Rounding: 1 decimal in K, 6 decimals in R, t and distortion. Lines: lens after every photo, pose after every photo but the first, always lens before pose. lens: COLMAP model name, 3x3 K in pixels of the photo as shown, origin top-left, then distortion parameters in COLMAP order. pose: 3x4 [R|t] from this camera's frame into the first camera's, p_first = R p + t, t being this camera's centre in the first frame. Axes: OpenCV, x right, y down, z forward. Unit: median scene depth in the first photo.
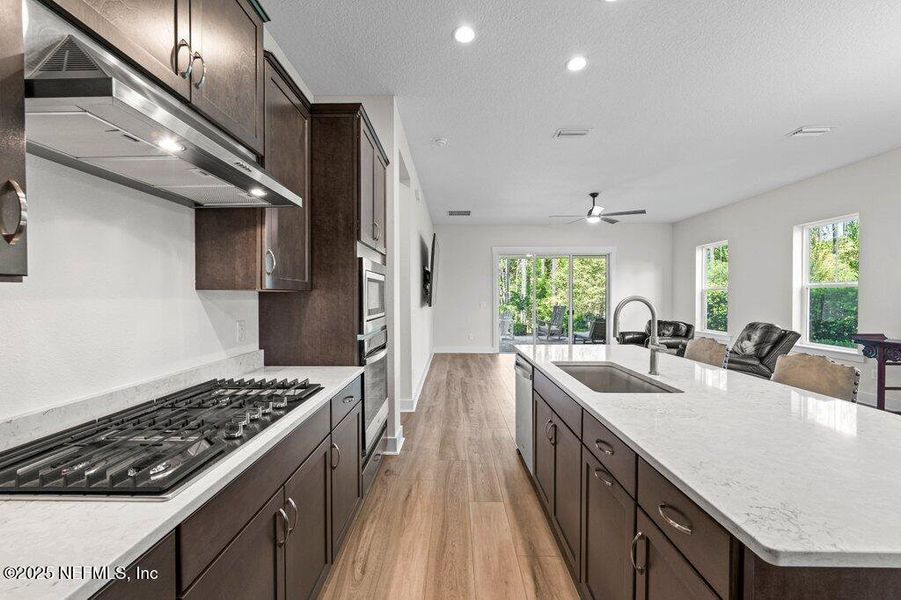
lens RADIAL K [[363.1, 0, 448.2], [0, 363.1, 300.6], [0, 0, 1]] dist [-0.001395, 0.000046]
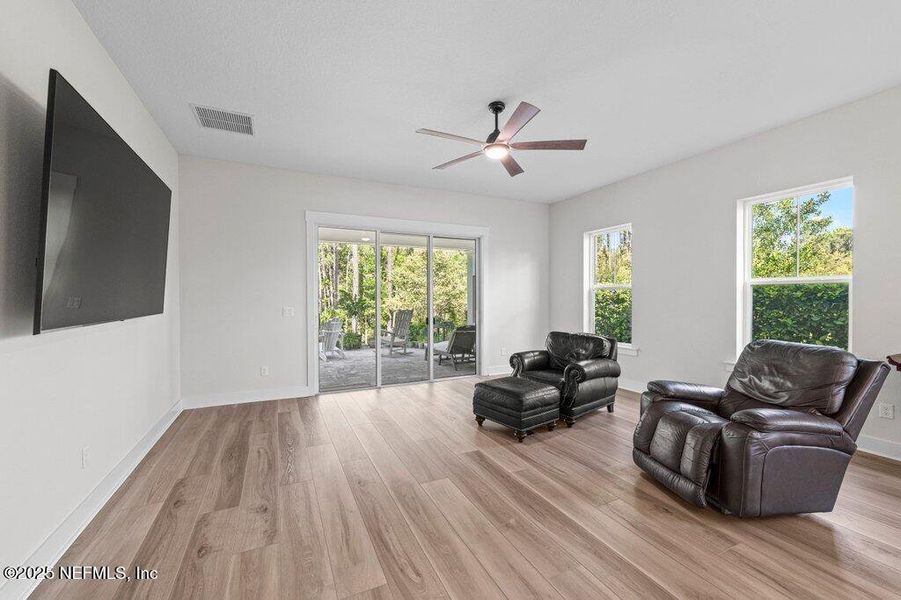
lens RADIAL K [[363.1, 0, 448.2], [0, 363.1, 300.6], [0, 0, 1]] dist [-0.001395, 0.000046]
pose [[0.896266, -0.004937, 0.443489, 0.087438], [0.006416, 0.999978, -0.001836, -0.004726], [-0.443470, 0.004491, 0.896278, 0.489323]]
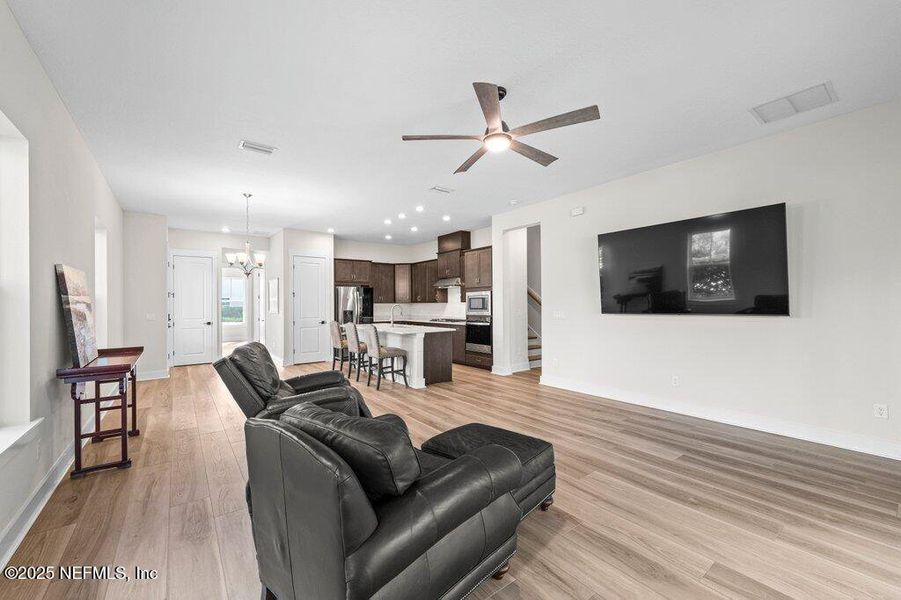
lens RADIAL K [[363.1, 0, 448.2], [0, 363.1, 300.6], [0, 0, 1]] dist [-0.001395, 0.000046]
pose [[-0.792766, 0.005050, -0.609506, 0.671910], [0.000909, 0.999974, 0.007103, -0.018364], [0.609526, 0.005077, -0.792750, 1.202325]]
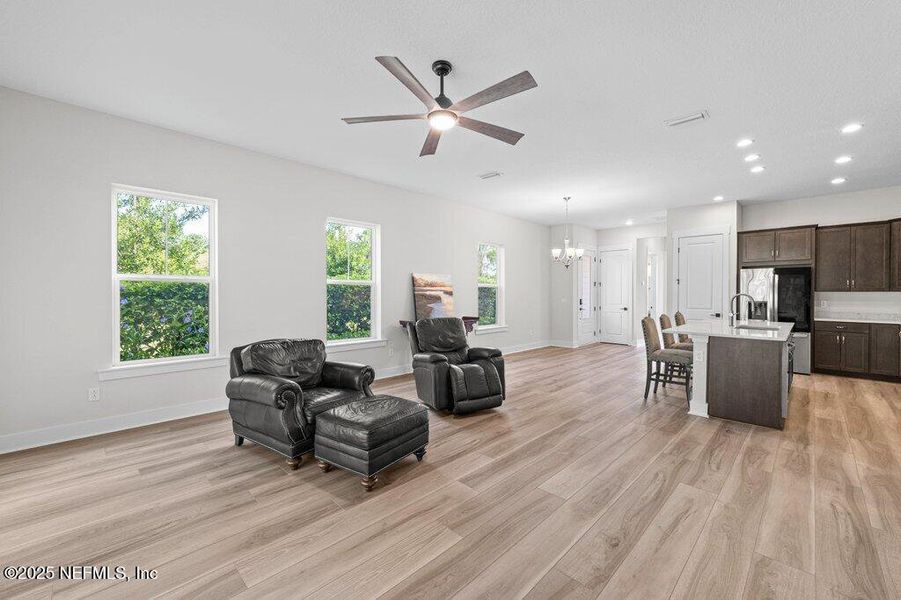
lens RADIAL K [[366.4, 0, 447.1], [0, 366.4, 290.2], [0, 0, 1]] dist [-0.000722, 0.000160]
pose [[-0.715322, 0.007678, 0.698752, 0.064829], [0.012425, 0.999921, 0.001732, -0.014481], [-0.698684, 0.009921, -0.715361, 1.188161]]
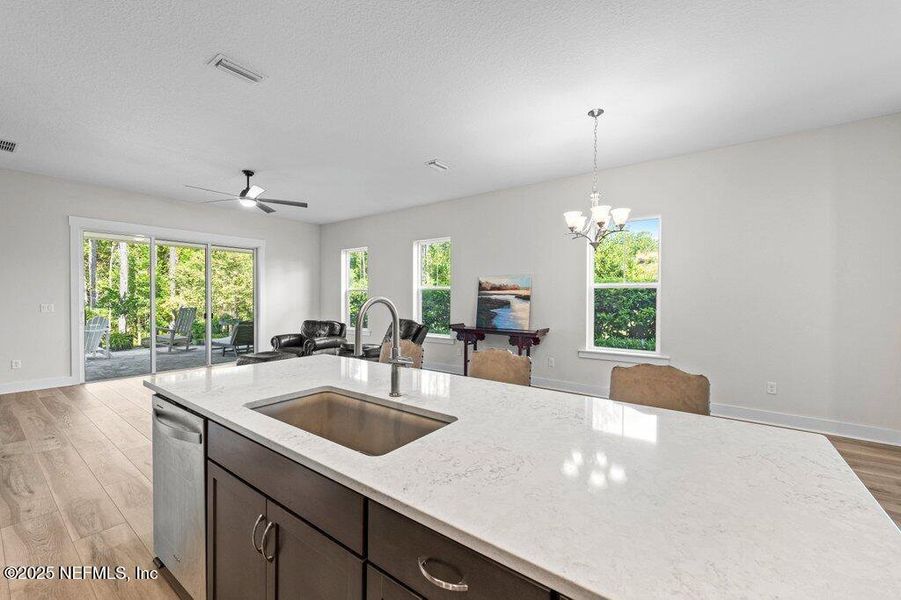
lens RADIAL K [[363.1, 0, 448.2], [0, 363.1, 300.6], [0, 0, 1]] dist [-0.001395, 0.000046]
pose [[0.587259, -0.005658, 0.809379, -0.000666], [0.004930, 0.999982, 0.003413, -0.001516], [-0.809384, 0.001986, 0.587276, 0.129639]]
